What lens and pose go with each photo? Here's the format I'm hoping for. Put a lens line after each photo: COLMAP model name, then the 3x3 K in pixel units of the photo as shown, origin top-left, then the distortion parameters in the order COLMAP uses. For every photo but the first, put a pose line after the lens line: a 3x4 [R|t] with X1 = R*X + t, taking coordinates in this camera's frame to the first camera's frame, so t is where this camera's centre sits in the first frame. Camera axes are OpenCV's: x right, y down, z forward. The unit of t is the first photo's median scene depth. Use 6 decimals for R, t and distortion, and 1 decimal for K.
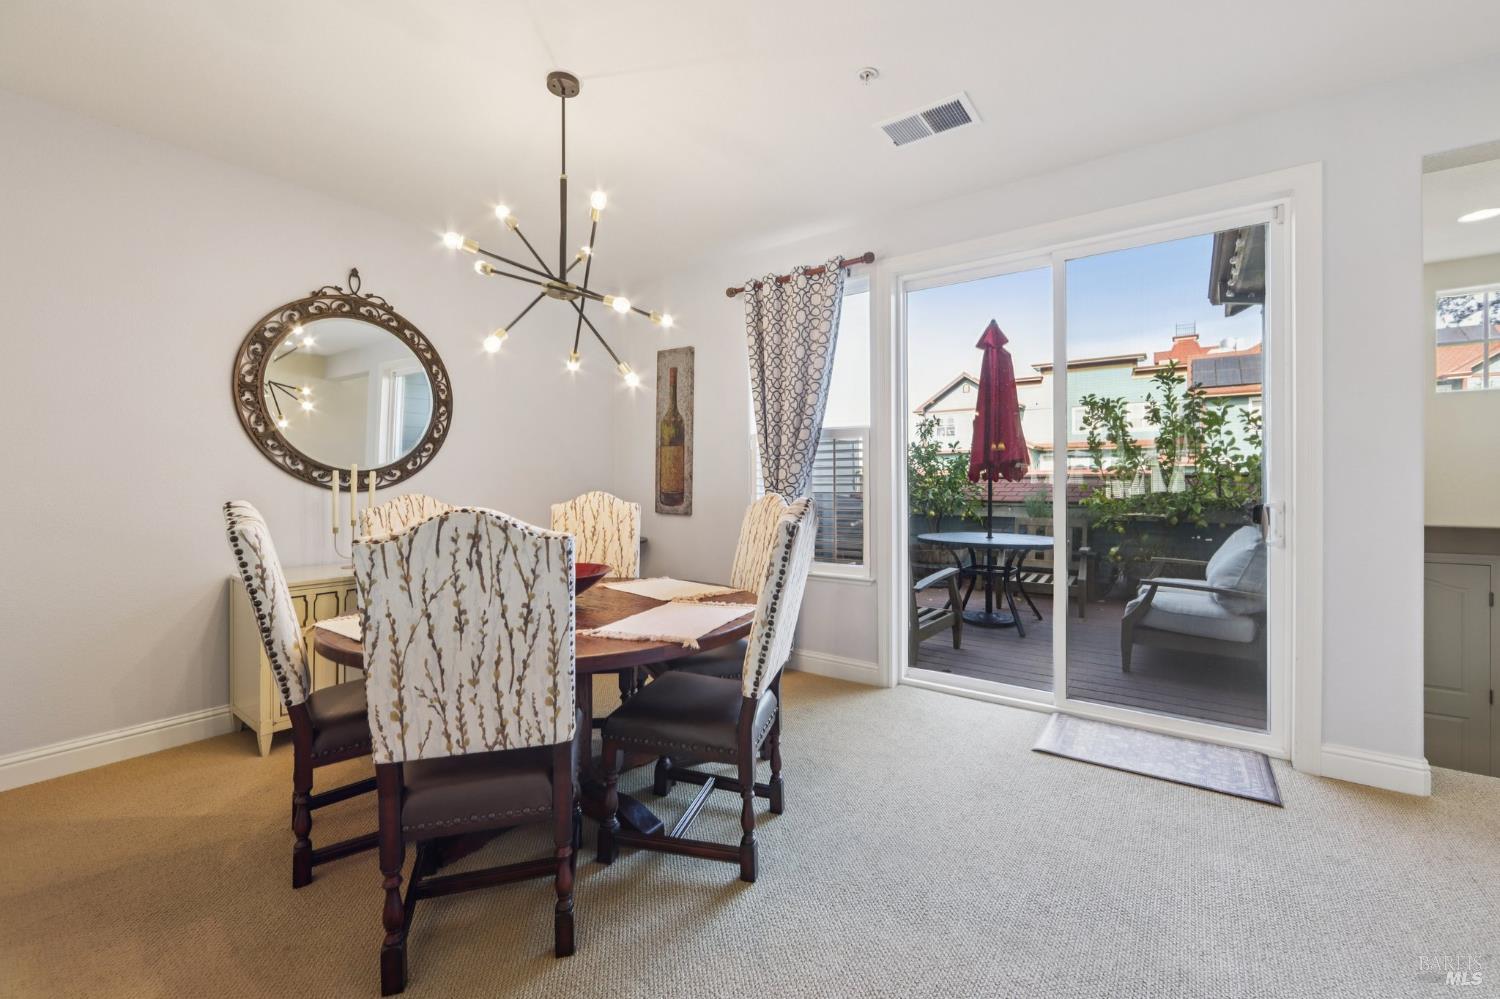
lens RADIAL K [[597.6, 0, 763.6], [0, 597.6, 488.1], [0, 0, 1]] dist [-0.013933, 0.003047]
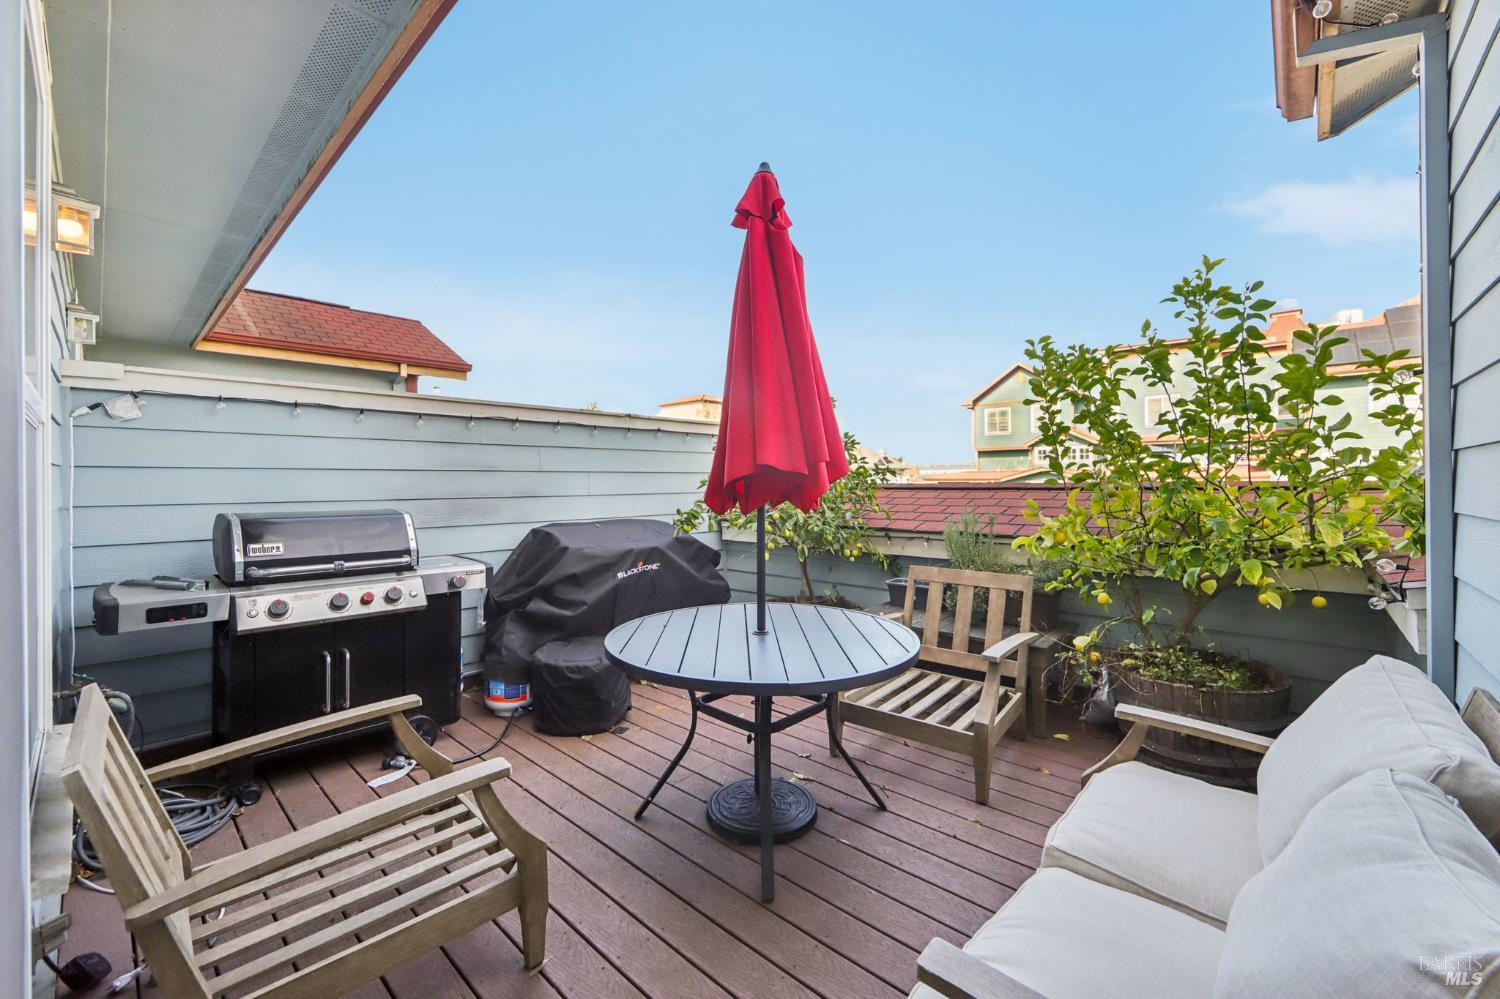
lens RADIAL K [[597.6, 0, 753.6], [0, 597.6, 487.6], [0, 0, 1]] dist [-0.013933, 0.003047]
pose [[0.992509, -0.004711, -0.122081, 0.433692], [0.004870, 0.999988, 0.001008, -0.031206], [0.122075, -0.001595, 0.992520, 0.540620]]
